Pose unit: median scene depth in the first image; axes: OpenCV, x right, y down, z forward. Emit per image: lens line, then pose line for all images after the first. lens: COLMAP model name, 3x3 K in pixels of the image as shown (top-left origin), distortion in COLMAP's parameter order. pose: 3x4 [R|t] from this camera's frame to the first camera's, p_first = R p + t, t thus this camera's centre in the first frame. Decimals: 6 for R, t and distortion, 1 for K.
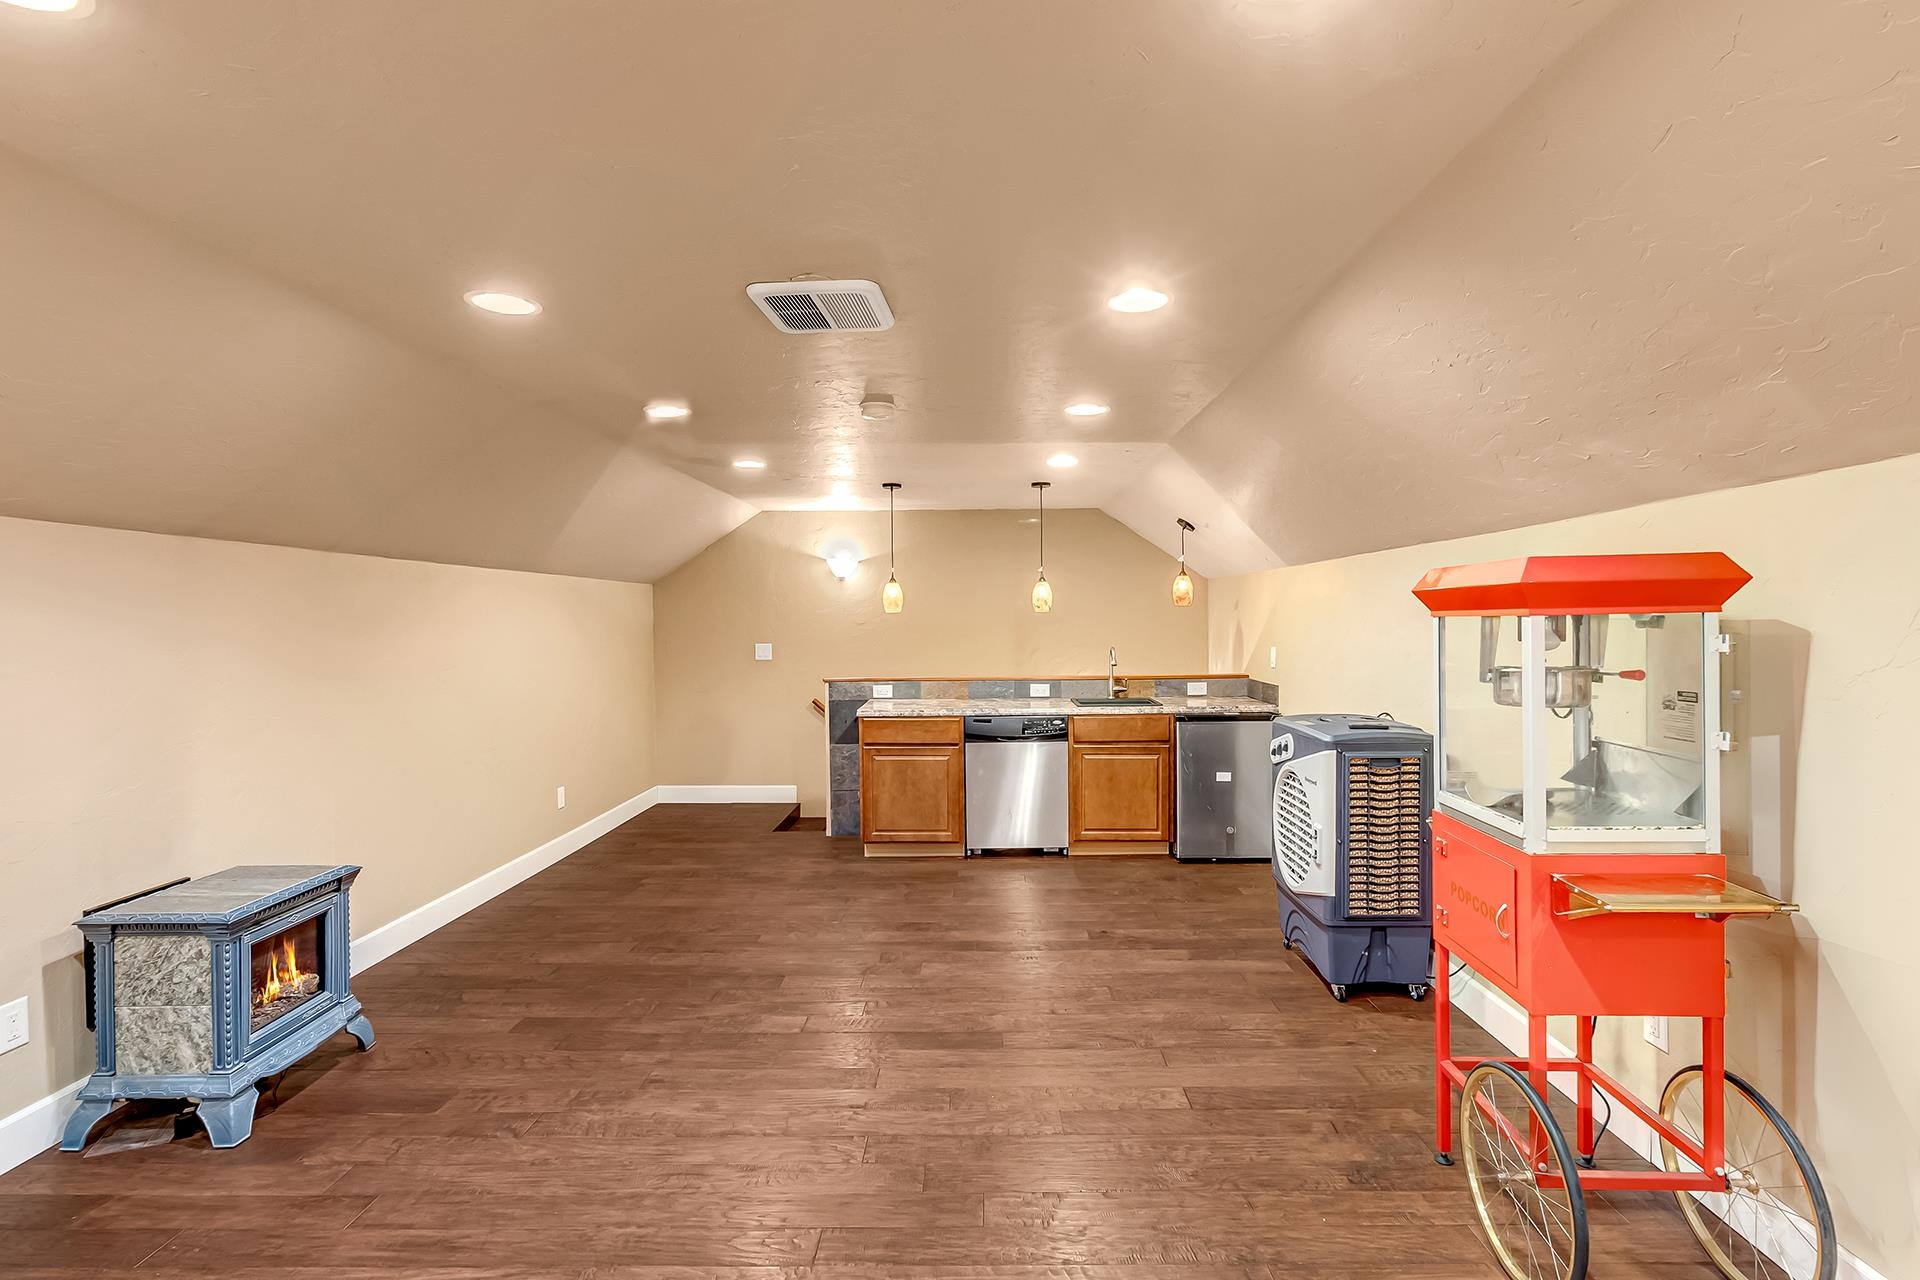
lens RADIAL K [[954.2, 0, 965.1], [0, 954.2, 628.3], [0, 0, 1]] dist [0.004823, 0.001019]
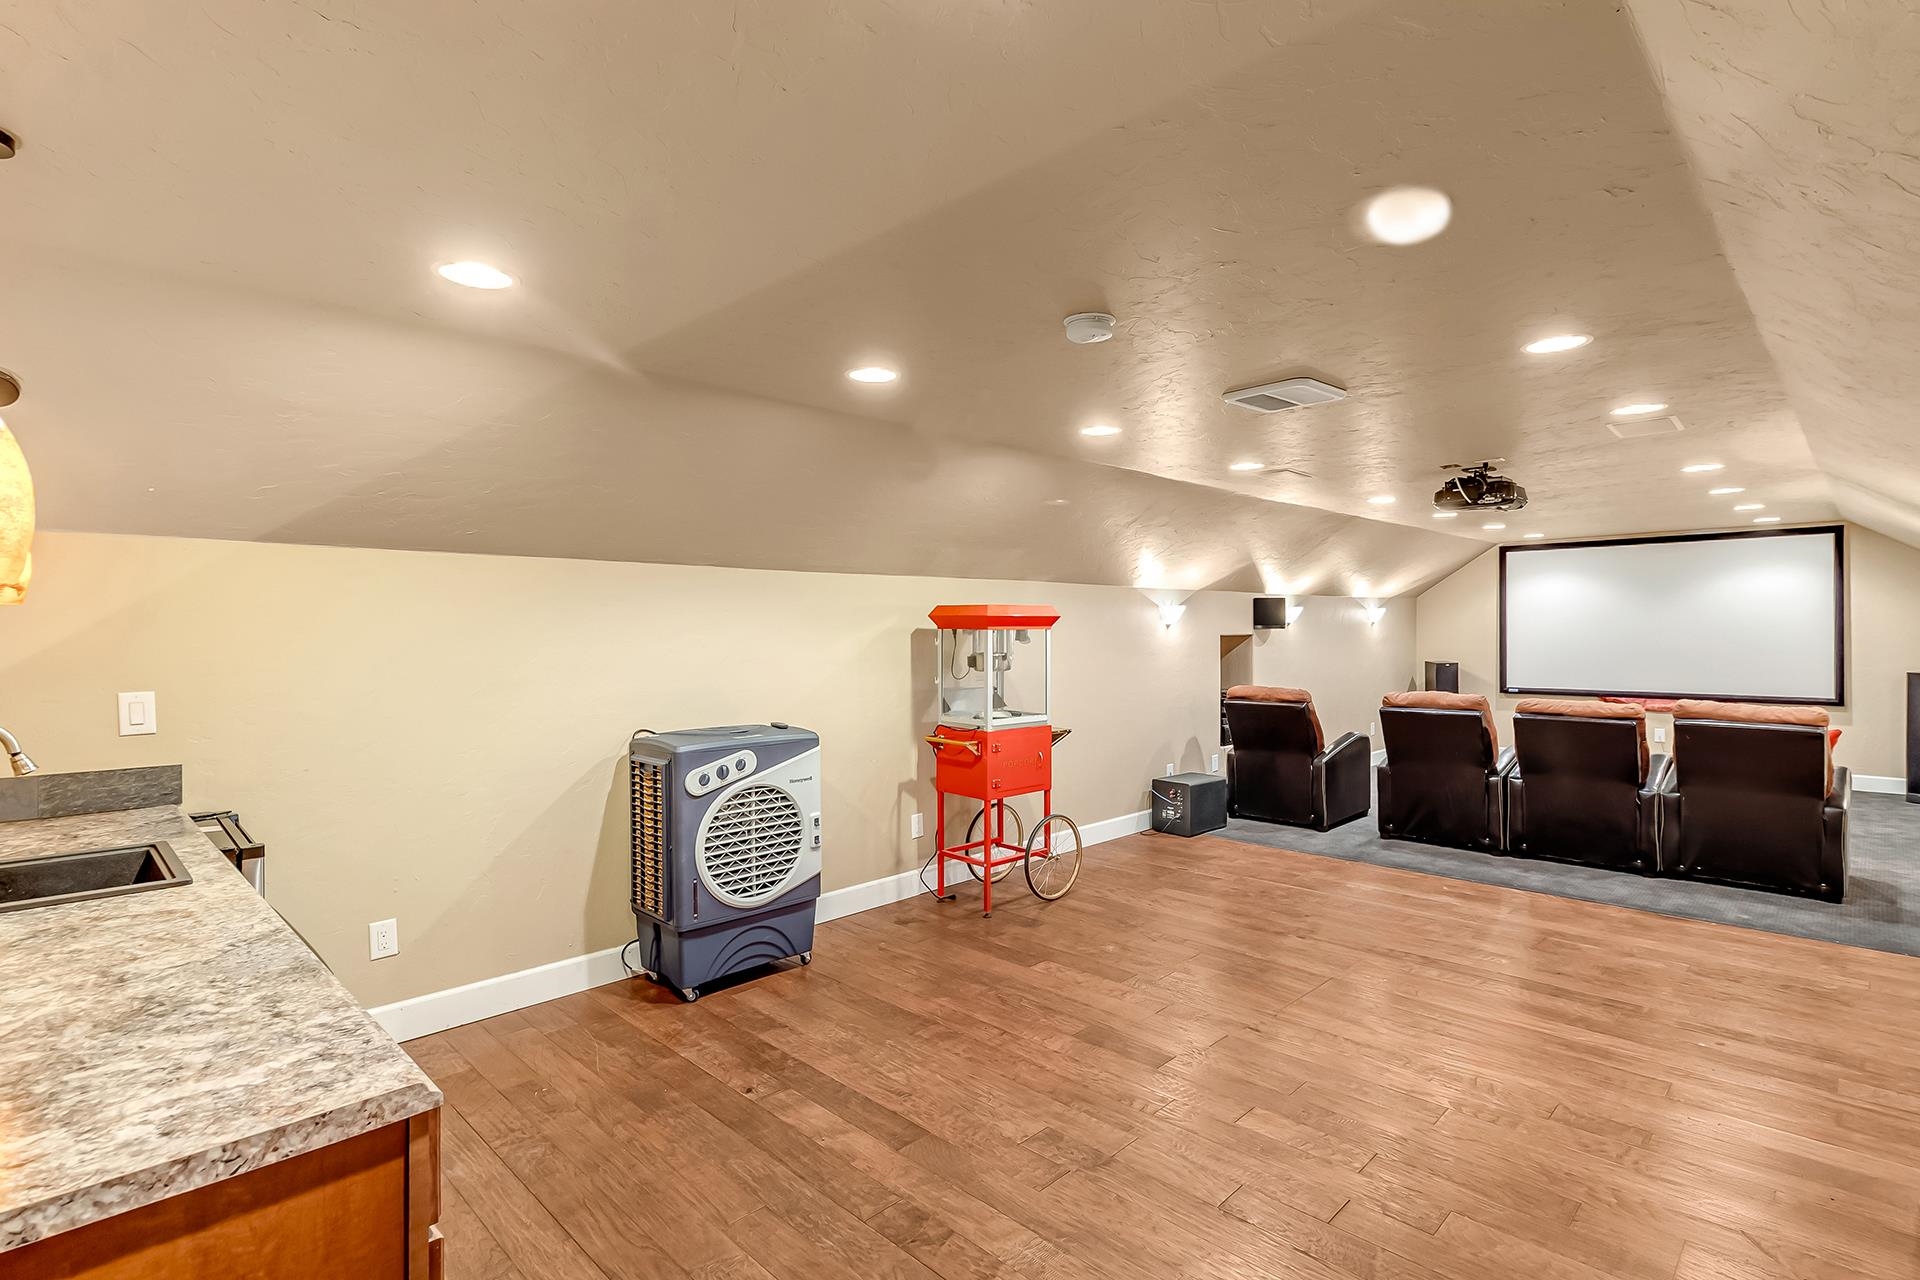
lens RADIAL K [[942.6, 0, 1004.0], [0, 942.6, 614.4], [0, 0, 1]] dist [0.002655, -0.000037]
pose [[-0.756978, 0.023626, 0.653013, -0.449347], [0.017670, 0.999721, -0.015686, -0.007136], [-0.653202, -0.000335, -0.757184, 1.425456]]
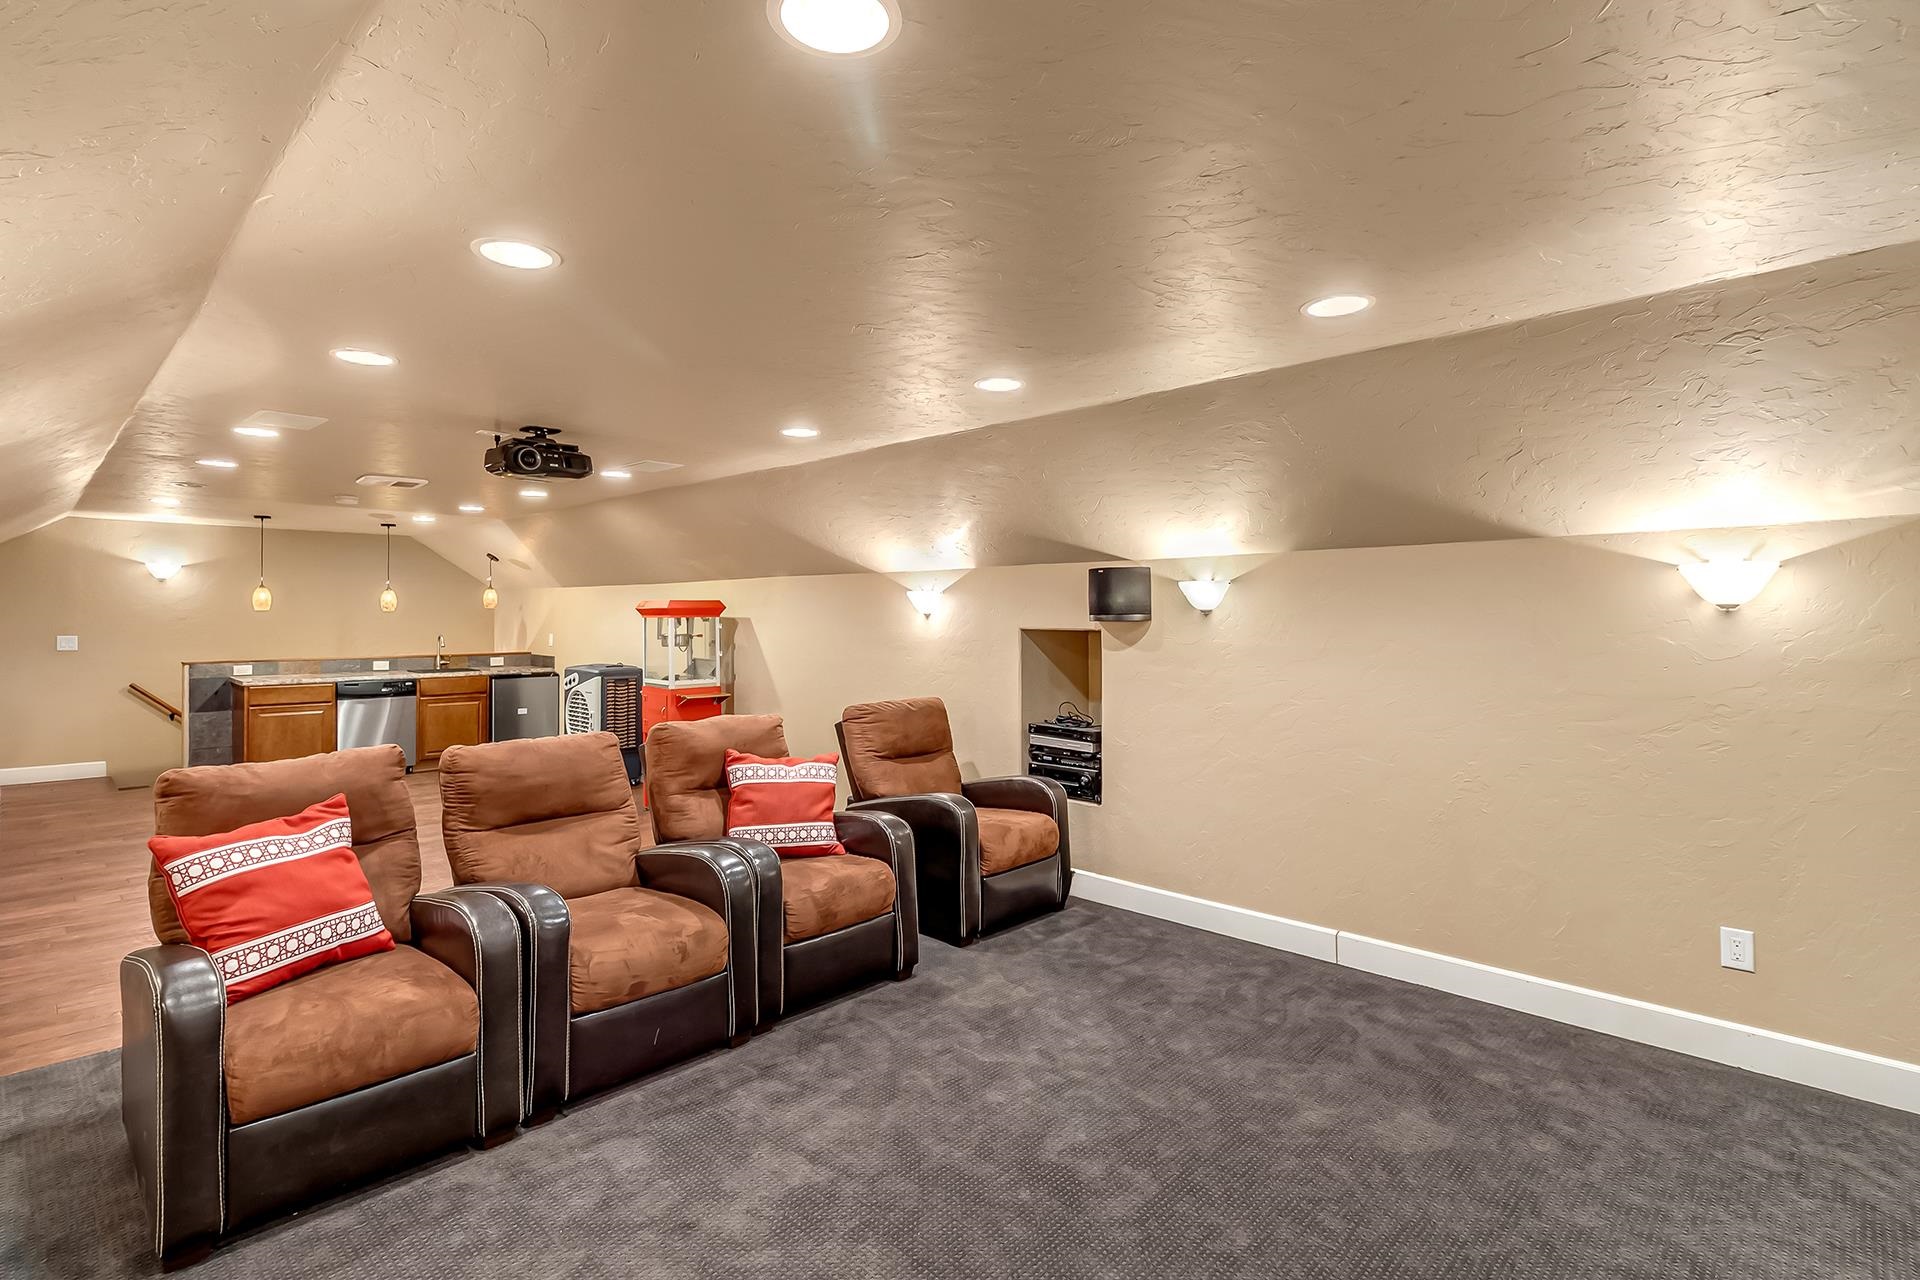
lens RADIAL K [[910.9, 0, 952.2], [0, 910.9, 624.0], [0, 0, 1]] dist [-0.000513, 0.000724]
pose [[0.704385, 0.001246, 0.709817, -0.474849], [-0.000560, 0.999999, -0.001201, 0.005878], [-0.709818, 0.000448, 0.704385, -0.946096]]
